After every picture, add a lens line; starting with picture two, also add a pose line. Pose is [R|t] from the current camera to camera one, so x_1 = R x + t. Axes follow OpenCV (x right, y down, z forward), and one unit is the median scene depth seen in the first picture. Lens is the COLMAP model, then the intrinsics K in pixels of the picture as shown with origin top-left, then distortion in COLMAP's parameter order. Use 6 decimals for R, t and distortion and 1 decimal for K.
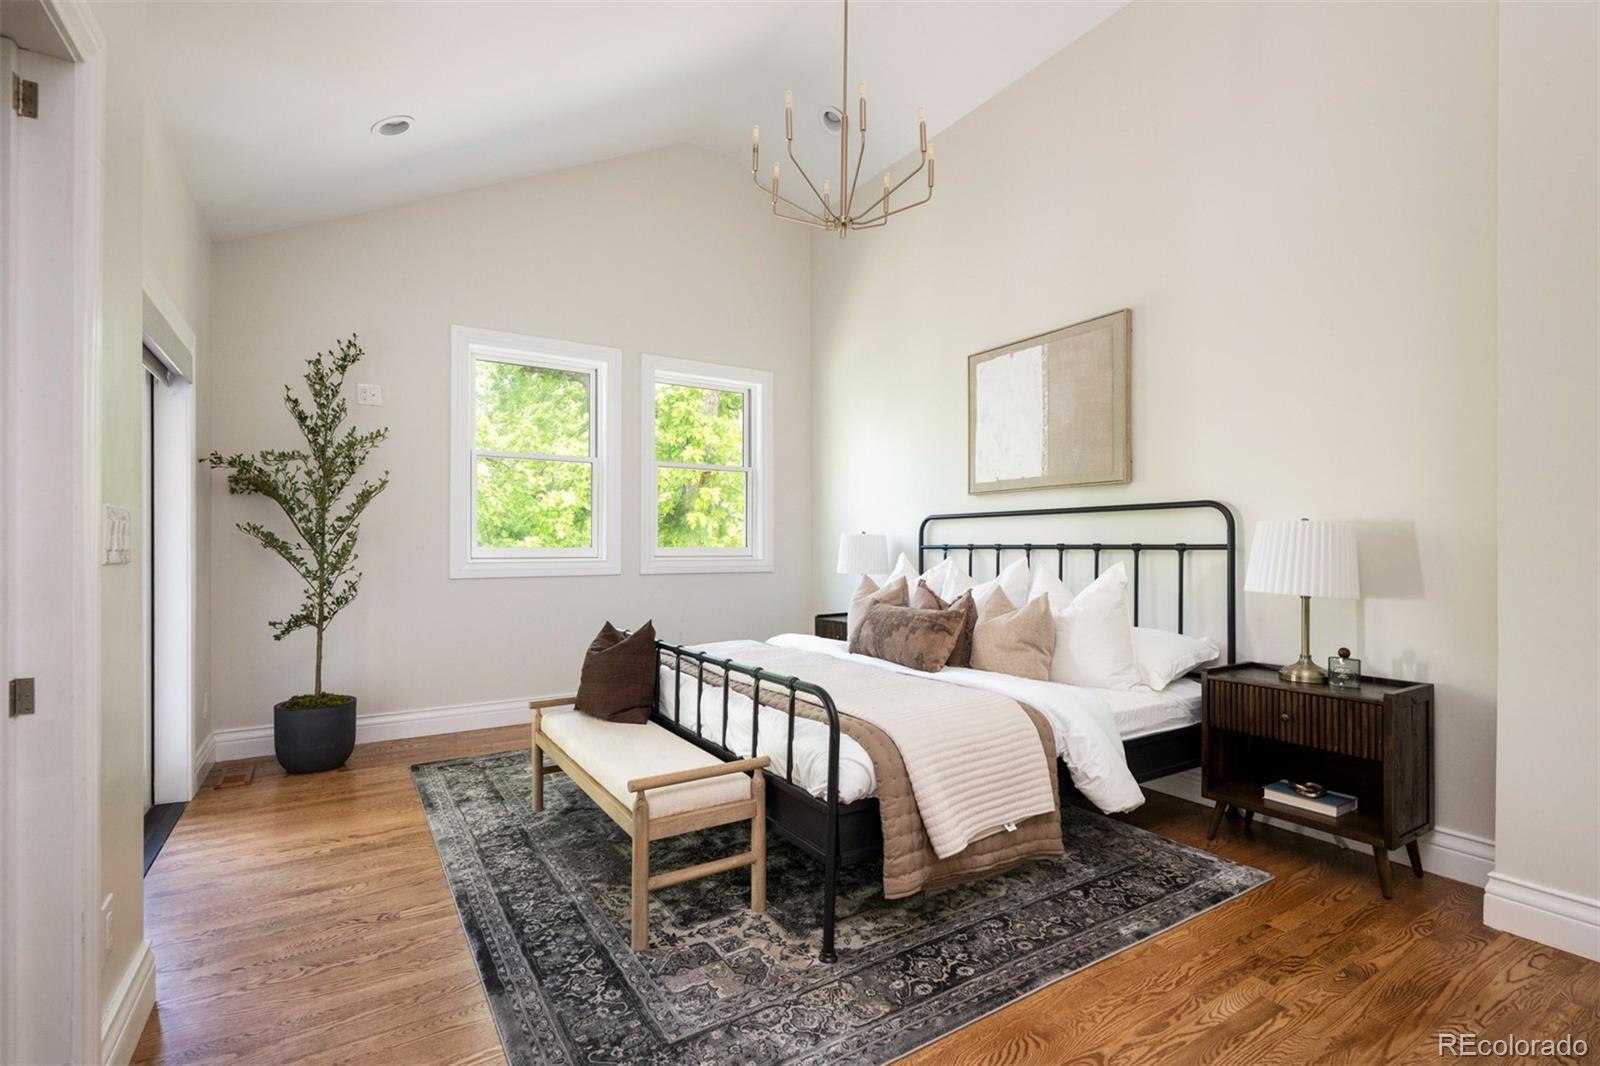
lens RADIAL K [[739.8, 0, 813.9], [0, 739.8, 544.9], [0, 0, 1]] dist [-0.003359, 0.000507]
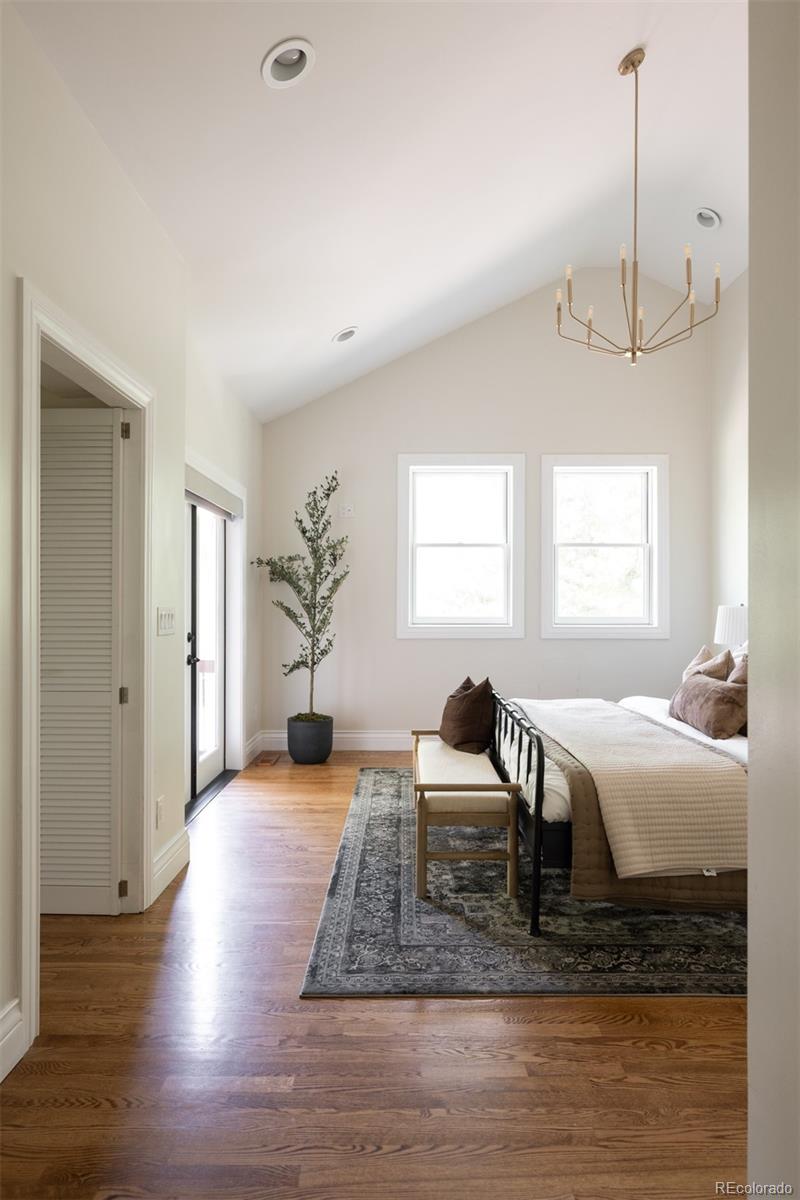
lens RADIAL K [[718.7, 0, 409.7], [0, 718.7, 597.2], [0, 0, 1]] dist [-0.005900, 0.003110]
pose [[0.839590, -0.001946, -0.543217, 0.356227], [-0.000337, 0.999992, -0.004103, -0.035883], [0.543220, 0.003628, 0.839582, -0.155654]]
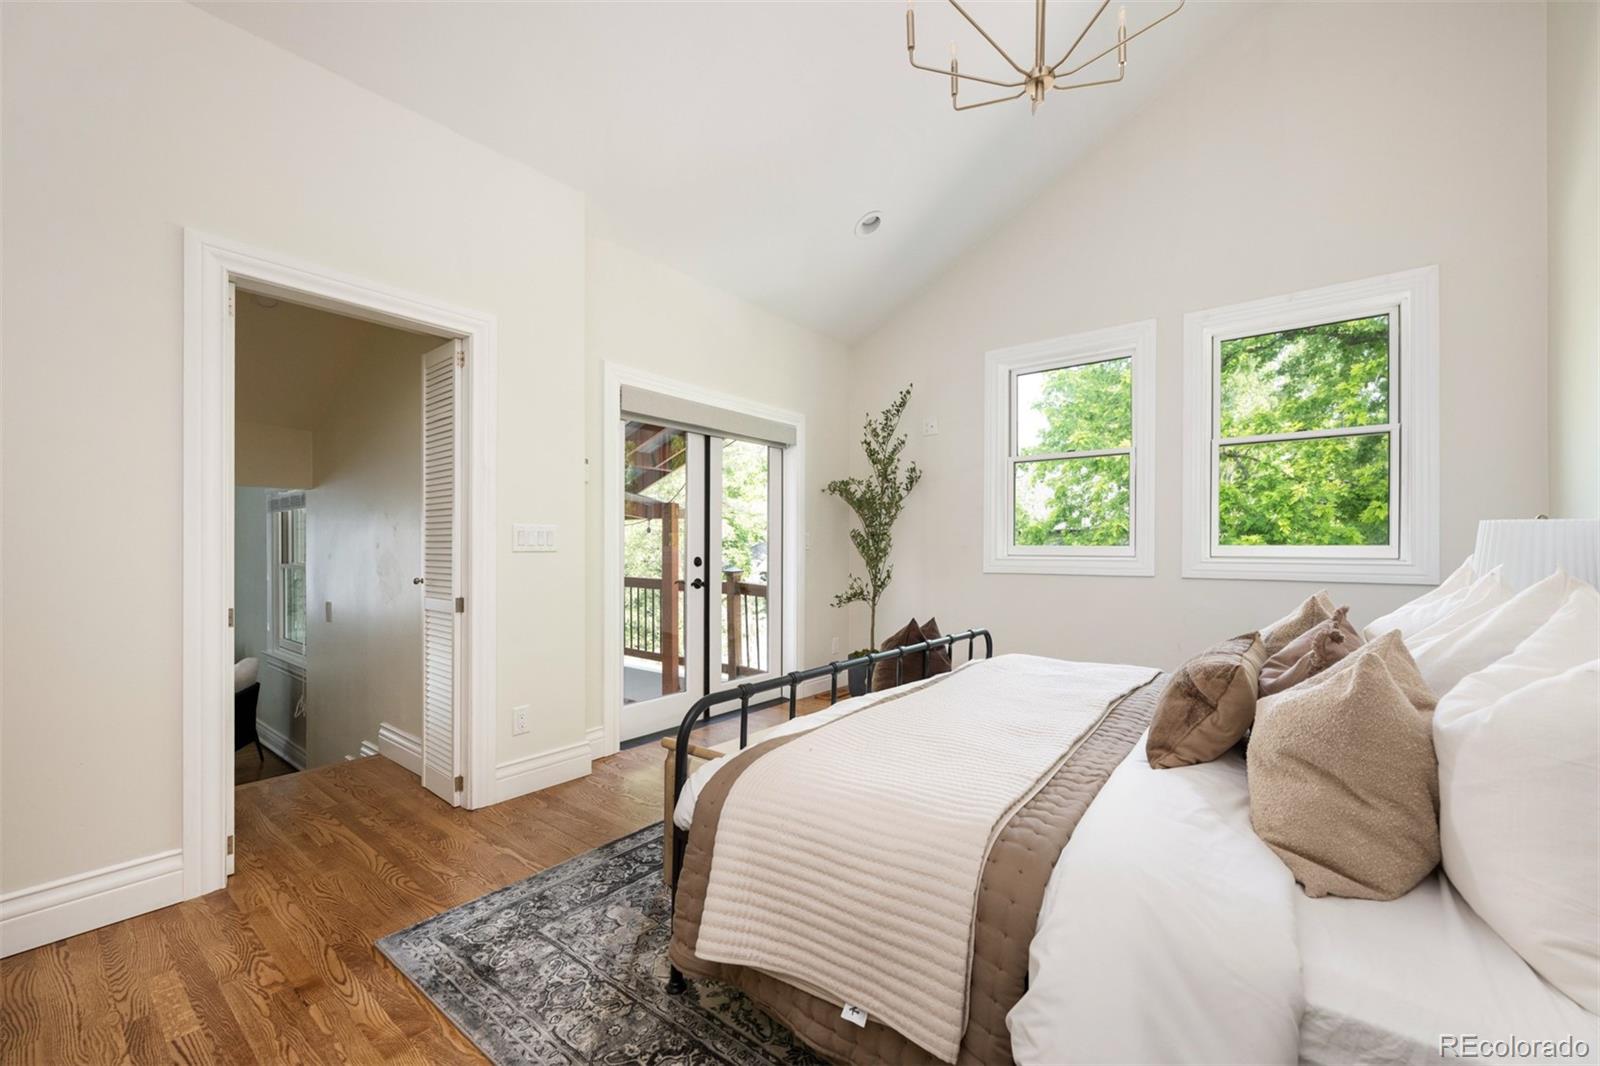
lens RADIAL K [[654.5, 0, 801.1], [0, 654.5, 540.9], [0, 0, 1]] dist [0.001102, -0.000146]
pose [[0.298938, -0.007760, -0.954241, 0.554504], [0.001809, 0.999970, -0.007565, 0.005069], [0.954271, 0.000535, 0.298943, 0.589495]]
